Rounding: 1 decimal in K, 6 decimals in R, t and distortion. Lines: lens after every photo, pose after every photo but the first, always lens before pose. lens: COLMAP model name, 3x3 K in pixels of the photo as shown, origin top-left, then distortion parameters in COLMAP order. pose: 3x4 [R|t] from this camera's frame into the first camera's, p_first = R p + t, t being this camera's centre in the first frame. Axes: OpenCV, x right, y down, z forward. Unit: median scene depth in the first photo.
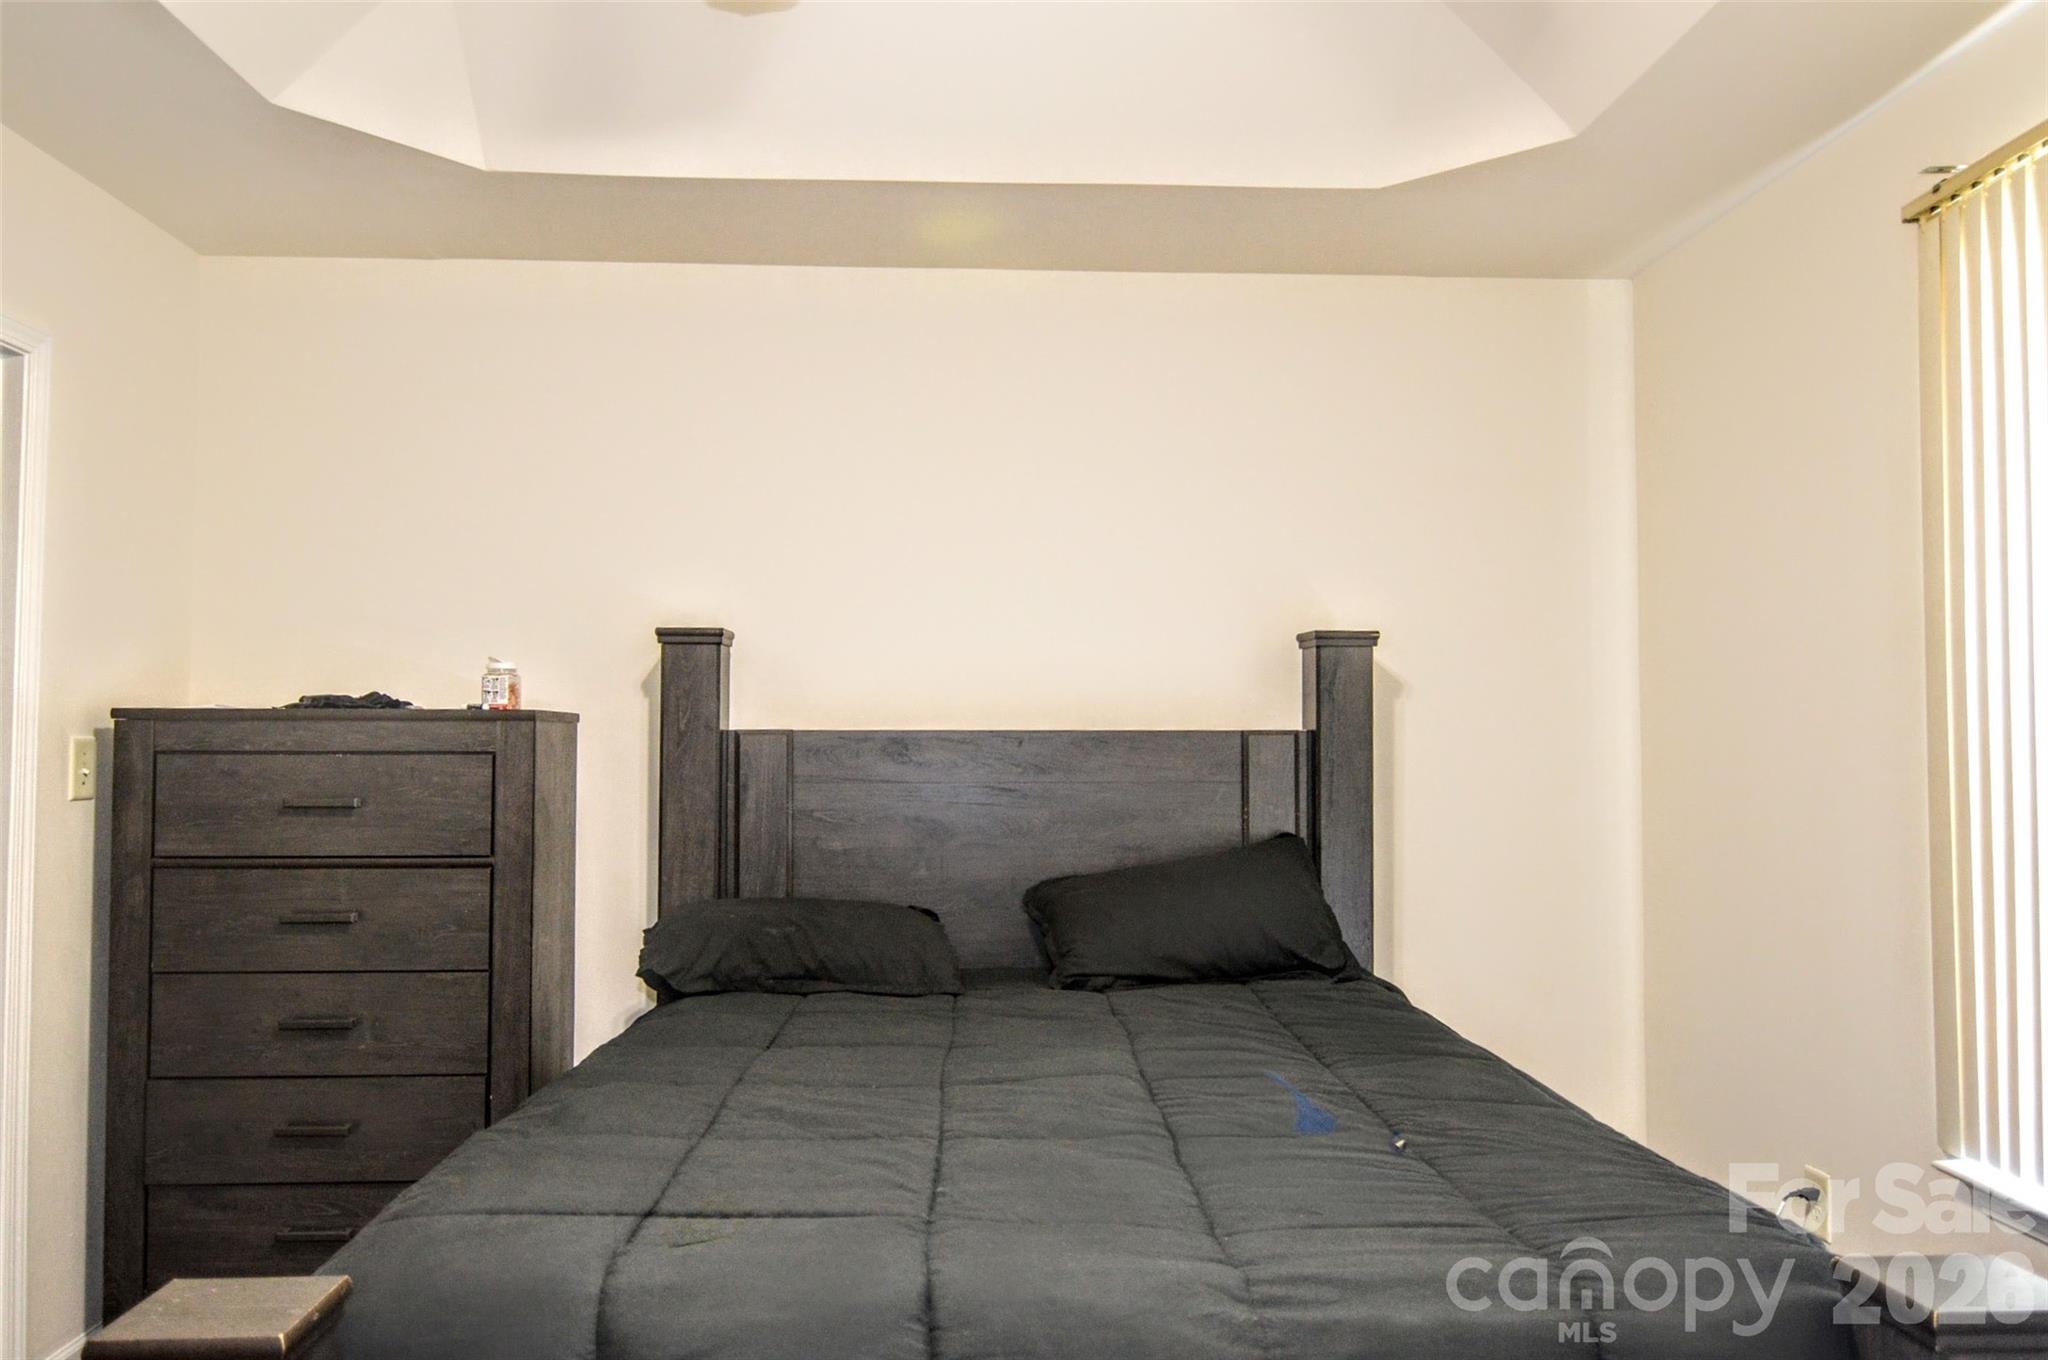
lens RADIAL K [[1514.8, 0, 1024.0], [0, 1514.8, 680.0], [0, 0, 1]] dist [-0.005021, -0.002441]
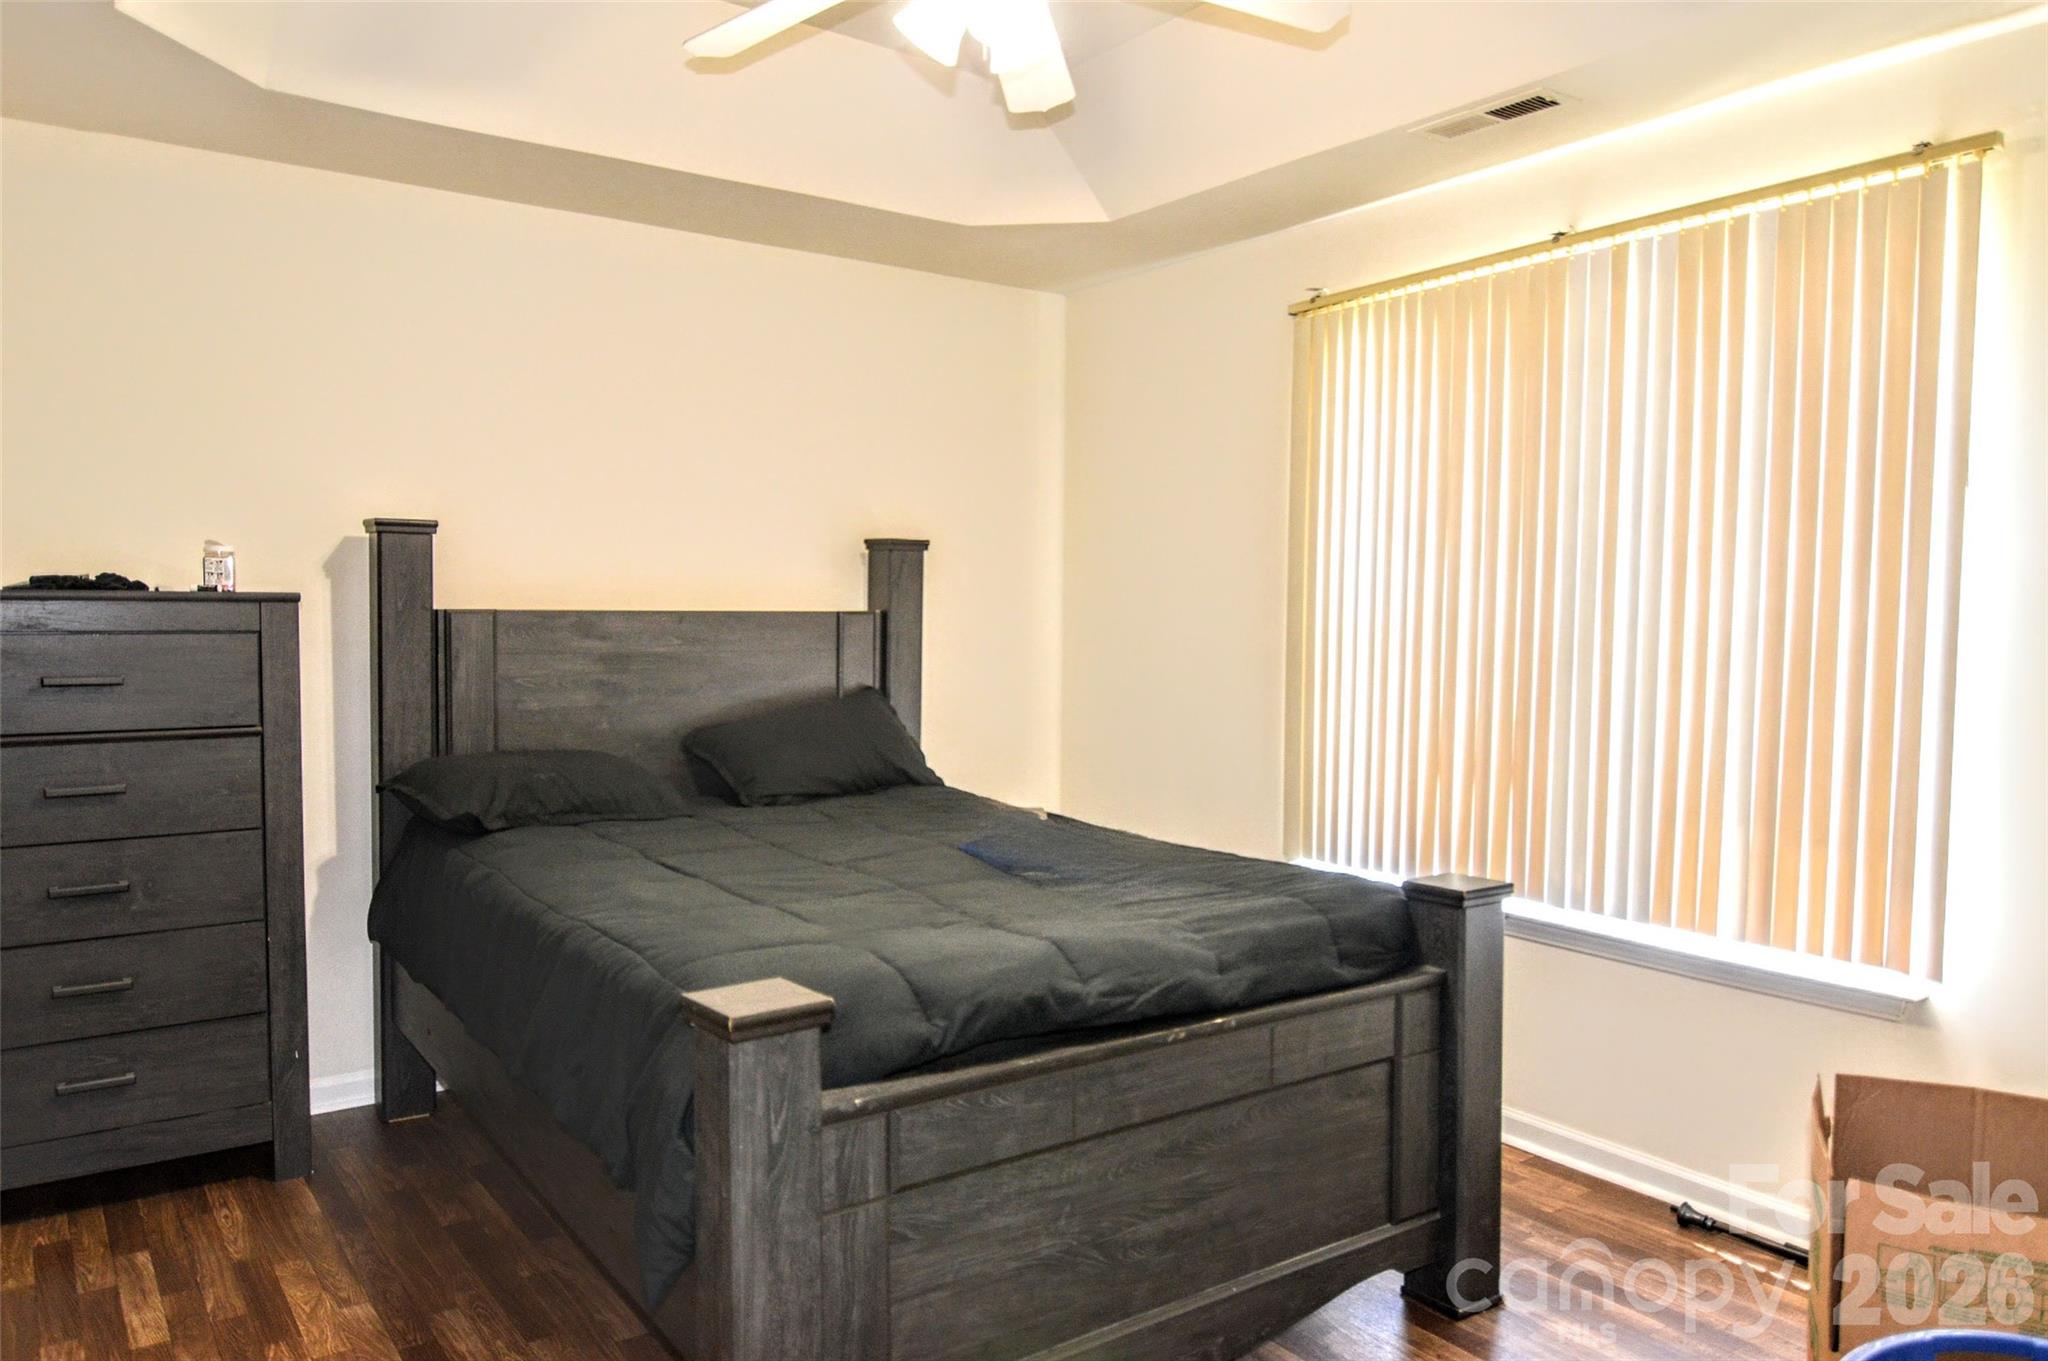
lens RADIAL K [[1432.8, 0, 1014.0], [0, 1432.8, 686.1], [0, 0, 1]] dist [0.008668, -0.029547]
pose [[0.839264, -0.024513, 0.543172, -0.425483], [-0.033556, 0.994744, 0.096741, -0.029551], [-0.542688, -0.099418, 0.834030, -0.154743]]
